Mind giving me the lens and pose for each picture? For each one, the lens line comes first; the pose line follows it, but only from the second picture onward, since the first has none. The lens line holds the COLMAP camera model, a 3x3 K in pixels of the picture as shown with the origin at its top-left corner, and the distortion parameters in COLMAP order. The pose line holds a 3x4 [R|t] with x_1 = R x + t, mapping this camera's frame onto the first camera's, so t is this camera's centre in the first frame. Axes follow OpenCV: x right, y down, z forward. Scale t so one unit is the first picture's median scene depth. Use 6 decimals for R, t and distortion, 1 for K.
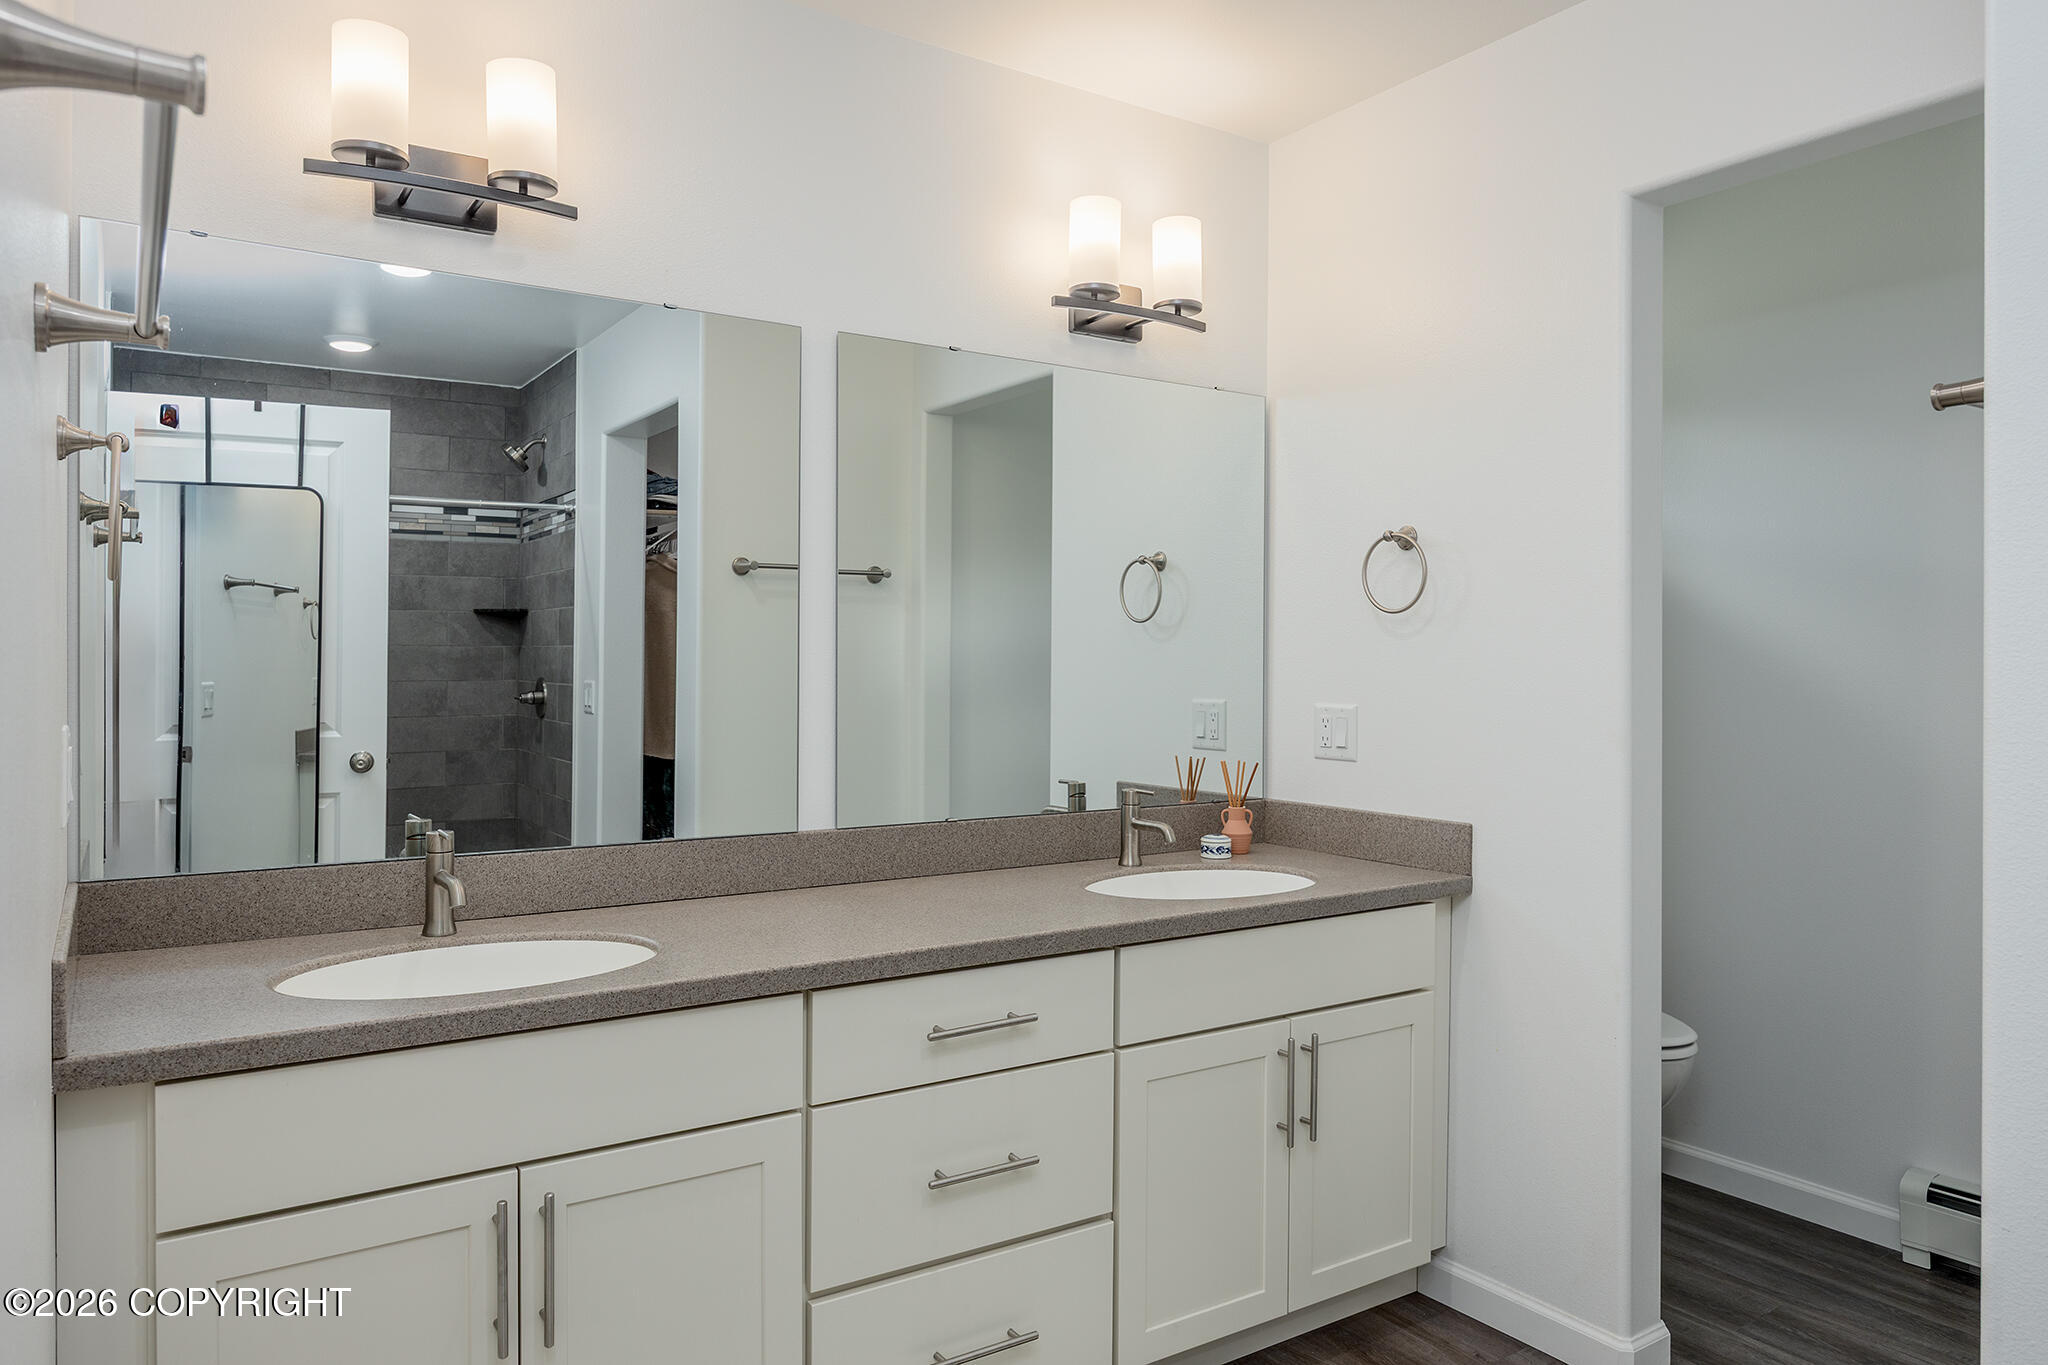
lens RADIAL K [[1354.1, 0, 1019.6], [0, 1354.1, 676.6], [0, 0, 1]] dist [-0.004153, -0.001601]
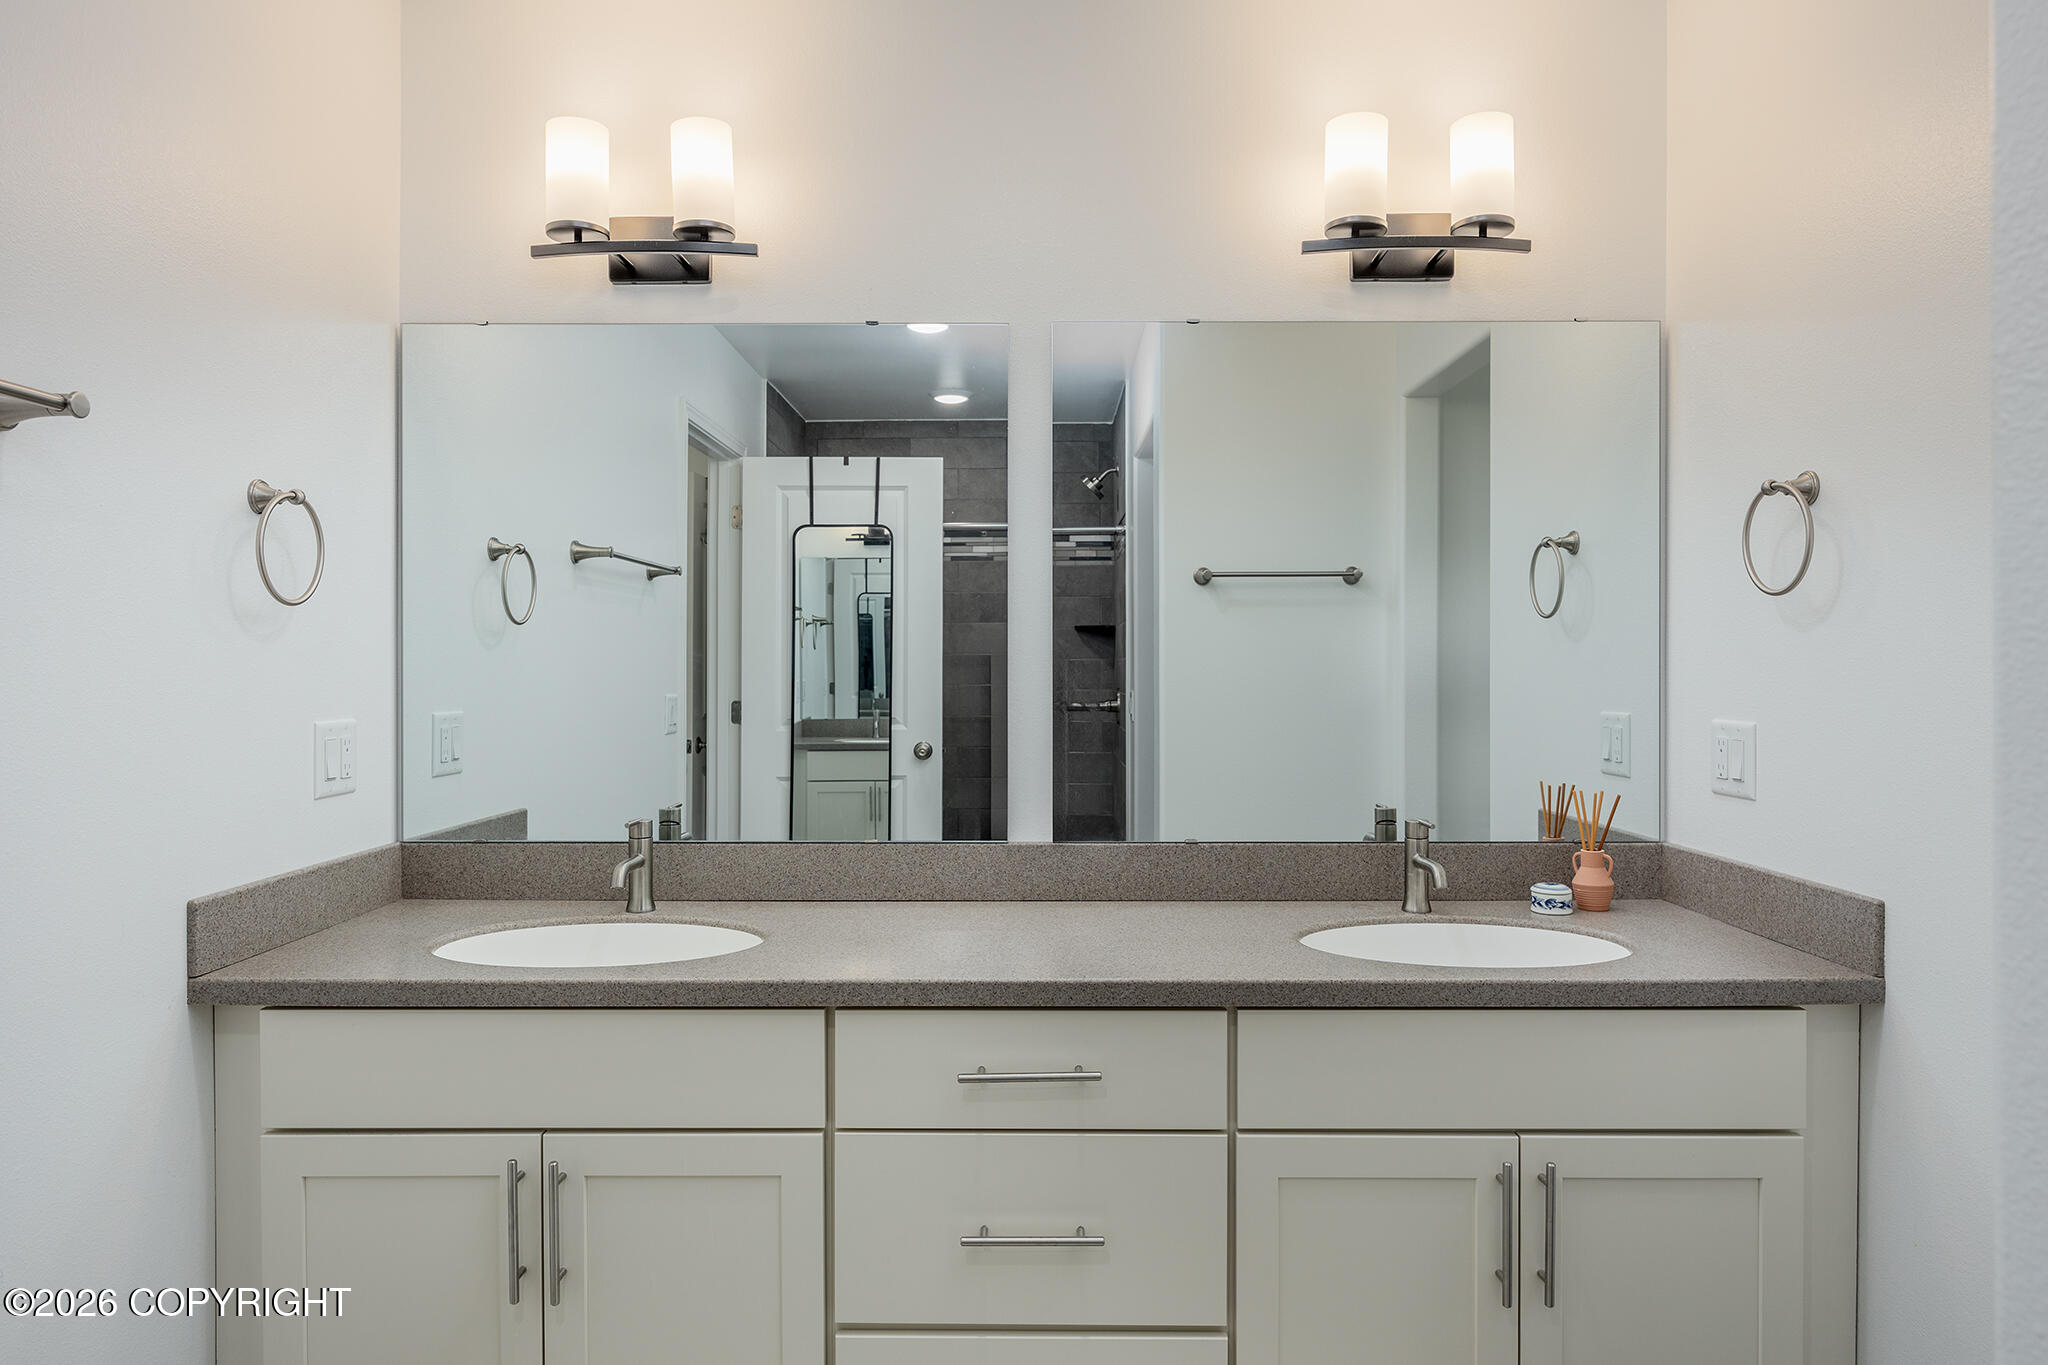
lens RADIAL K [[1265.3, 0, 1024.3], [0, 1265.3, 682.2], [0, 0, 1]] dist [-0.006365, 0.002912]
pose [[0.830641, -0.000049, -0.556809, 0.323556], [-0.001991, 0.999993, -0.003058, 0.002089], [0.556805, 0.003649, 0.830635, 0.231920]]
